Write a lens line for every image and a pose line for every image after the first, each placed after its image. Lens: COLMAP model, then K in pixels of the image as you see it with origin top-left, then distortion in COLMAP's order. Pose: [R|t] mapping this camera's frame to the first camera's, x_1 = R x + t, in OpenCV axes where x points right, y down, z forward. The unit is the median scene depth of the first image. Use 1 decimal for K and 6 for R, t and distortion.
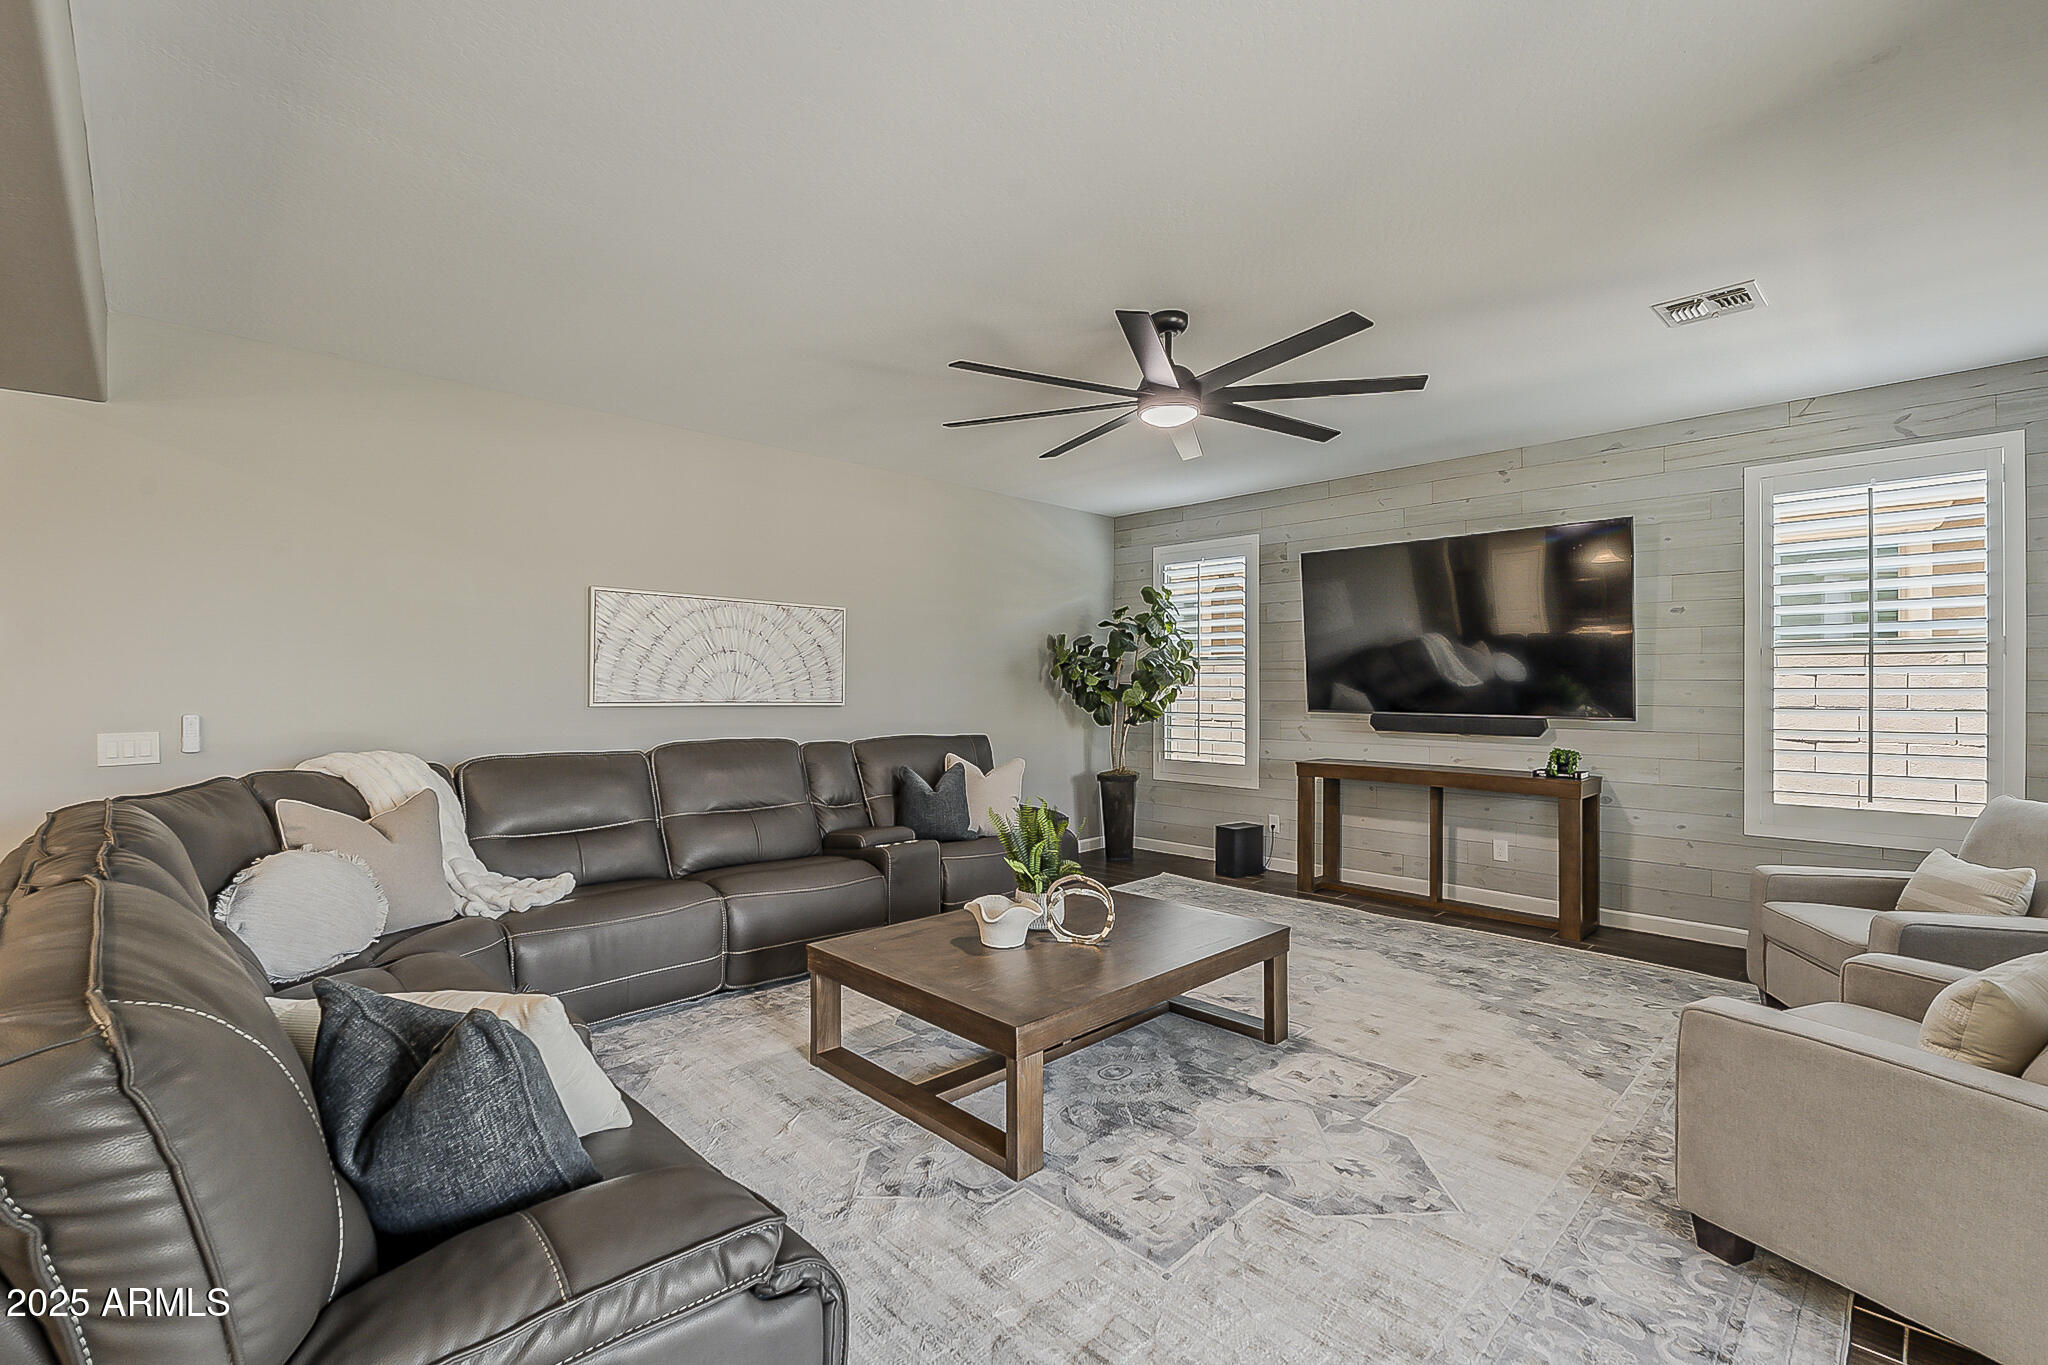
lens RADIAL K [[888.2, 0, 1024.0], [0, 888.2, 682.5], [0, 0, 1]] dist [0.004255, 0.000451]
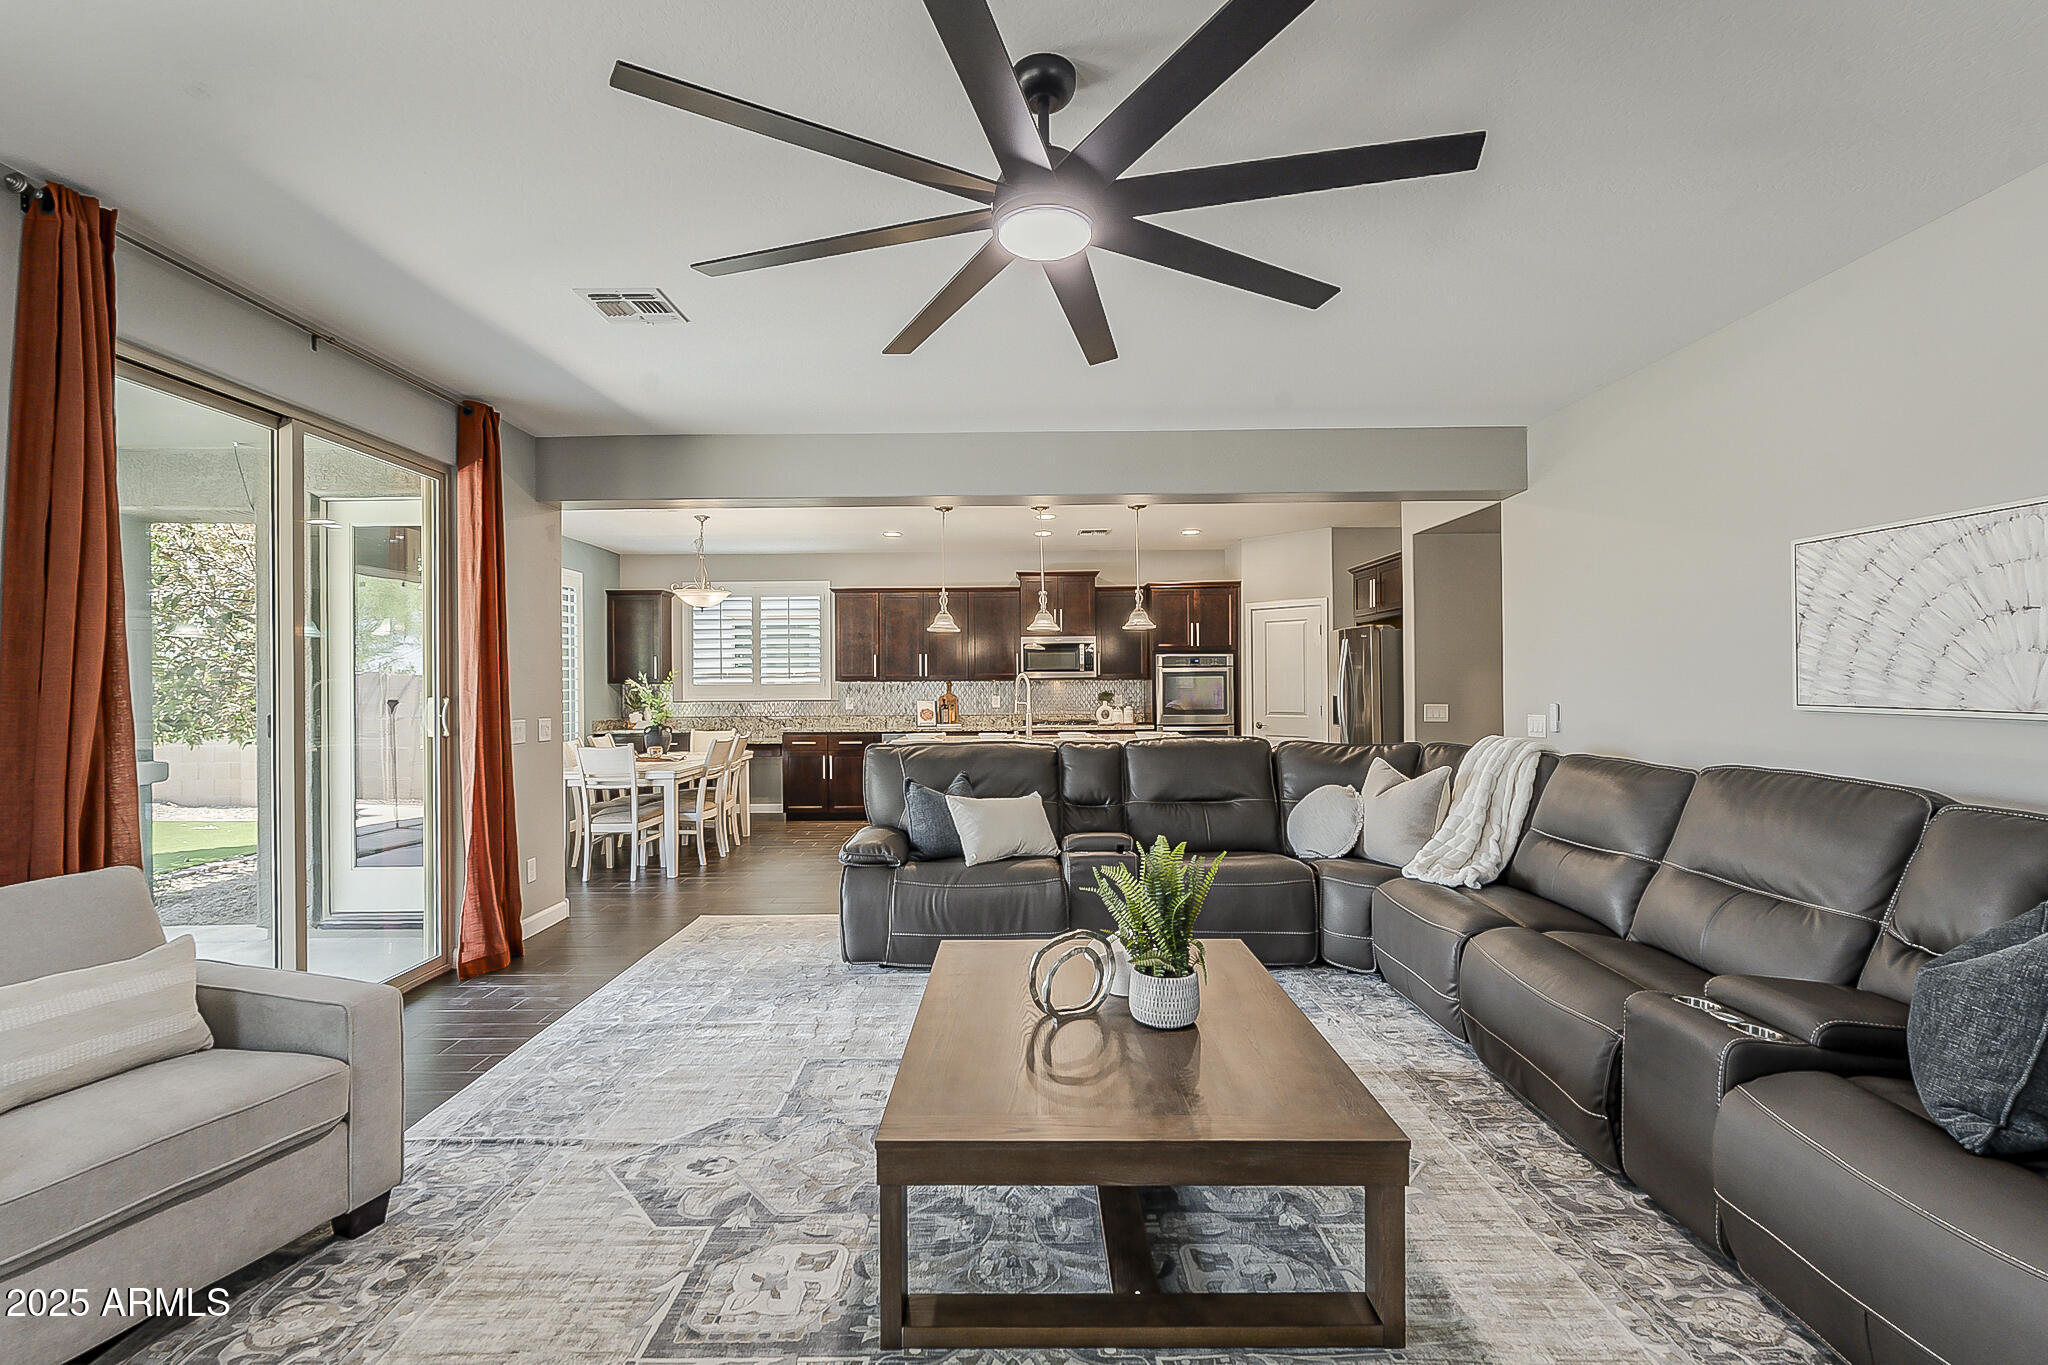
lens RADIAL K [[905.8, 0, 1024.0], [0, 905.8, 682.5], [0, 0, 1]] dist [-0.001236, 0.000445]
pose [[-0.695591, 0.004068, -0.718426, 0.418090], [0.011604, 0.999917, -0.005574, 0.002155], [0.718344, -0.012214, -0.695581, 0.963068]]
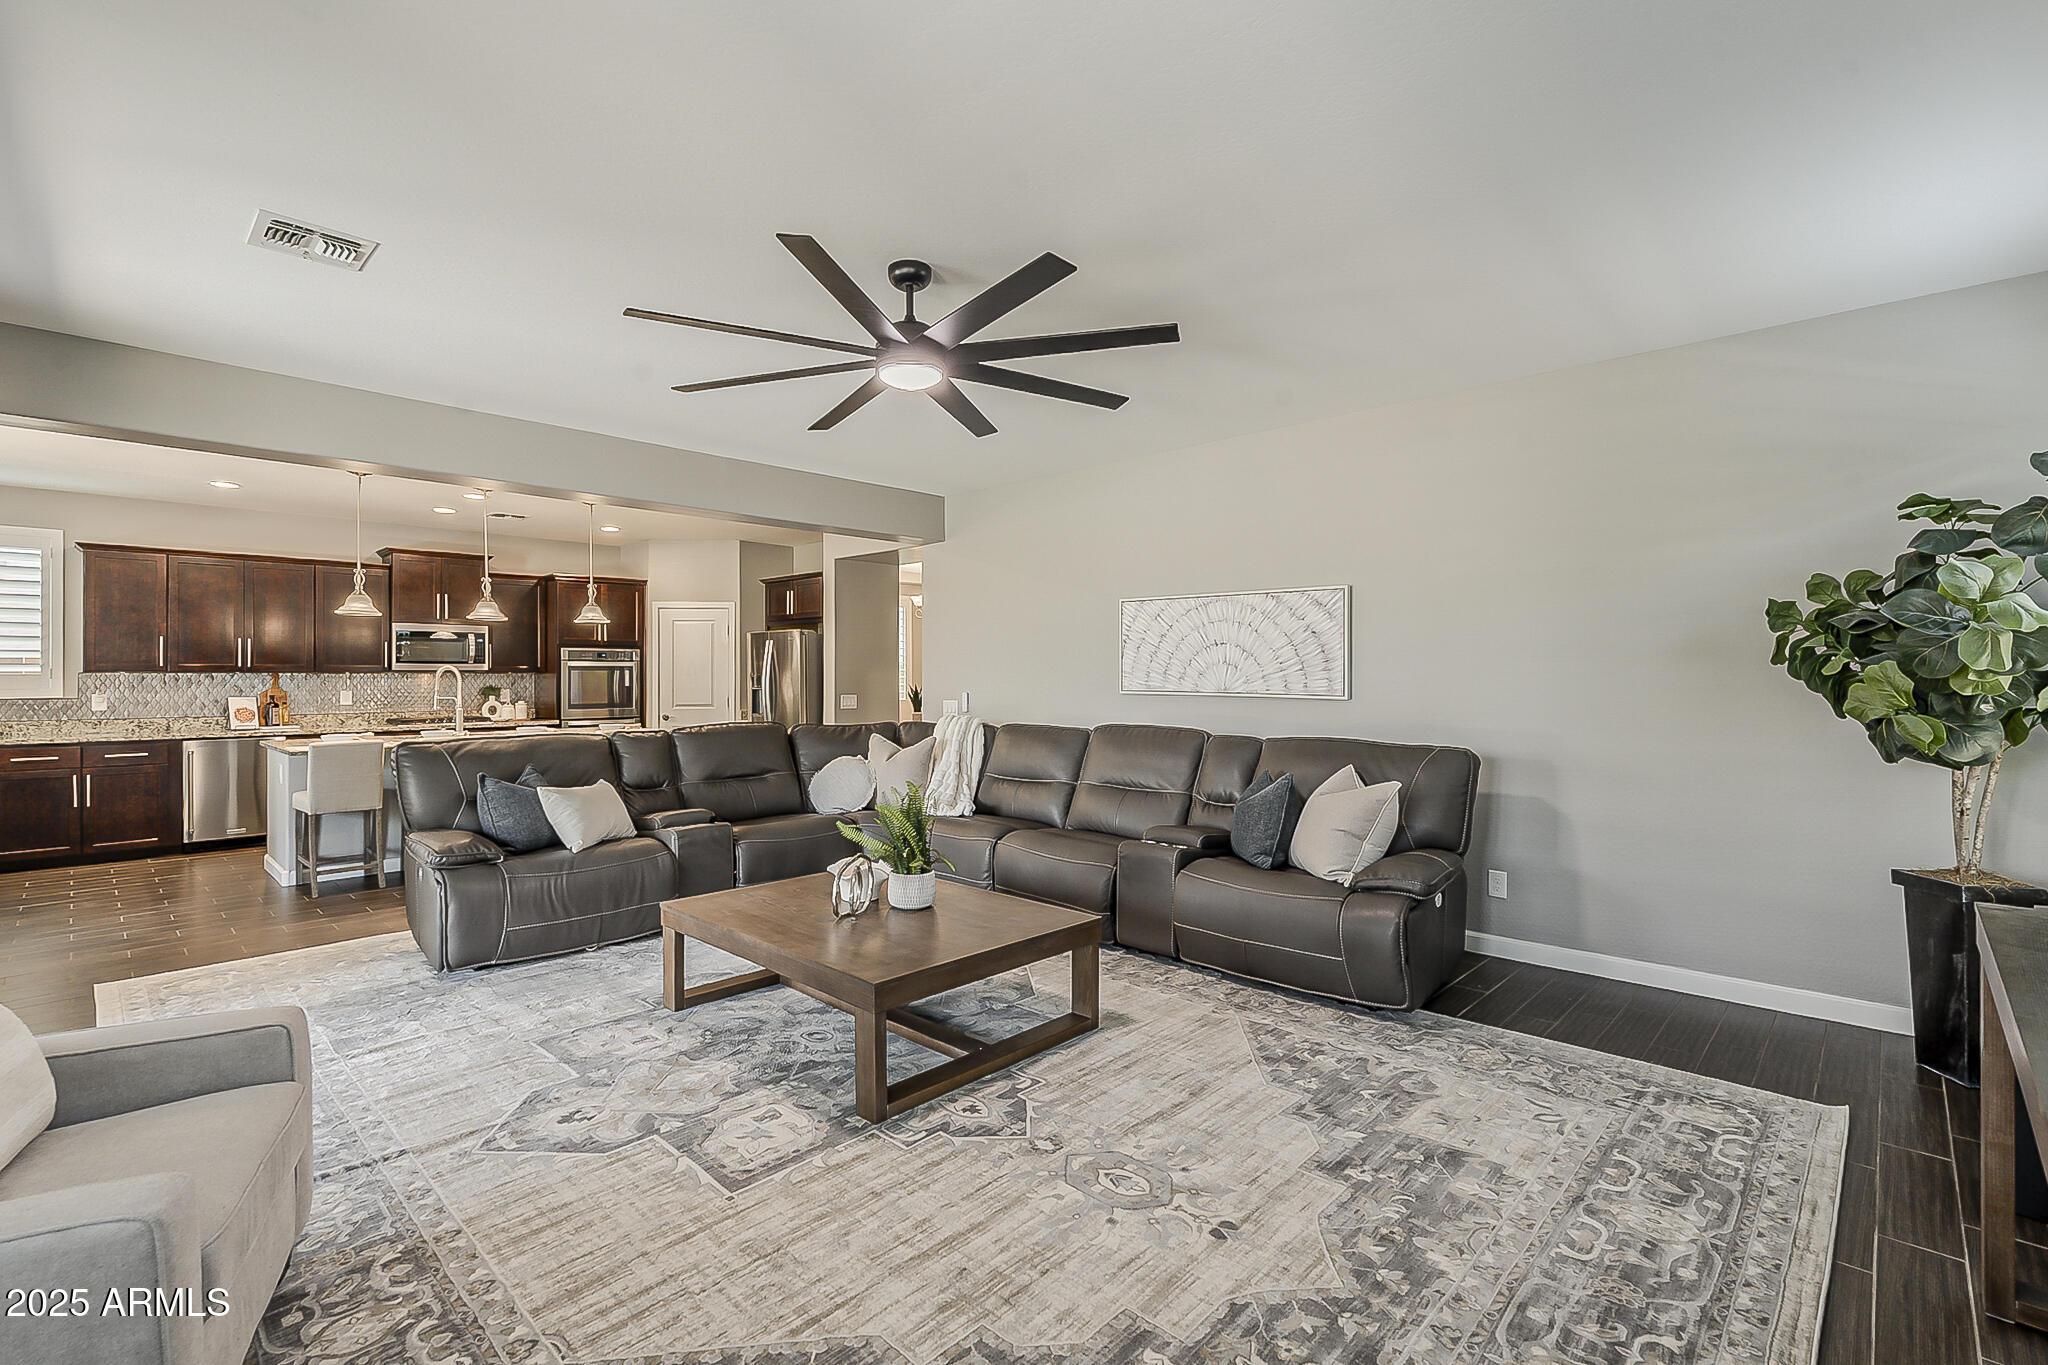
lens RADIAL K [[905.8, 0, 1024.0], [0, 905.8, 682.5], [0, 0, 1]] dist [-0.001236, 0.000445]
pose [[0.040007, 0.006119, -0.999181, 0.735294], [0.006998, 0.999955, 0.006404, 0.001875], [0.999175, -0.007248, 0.039963, 0.734743]]
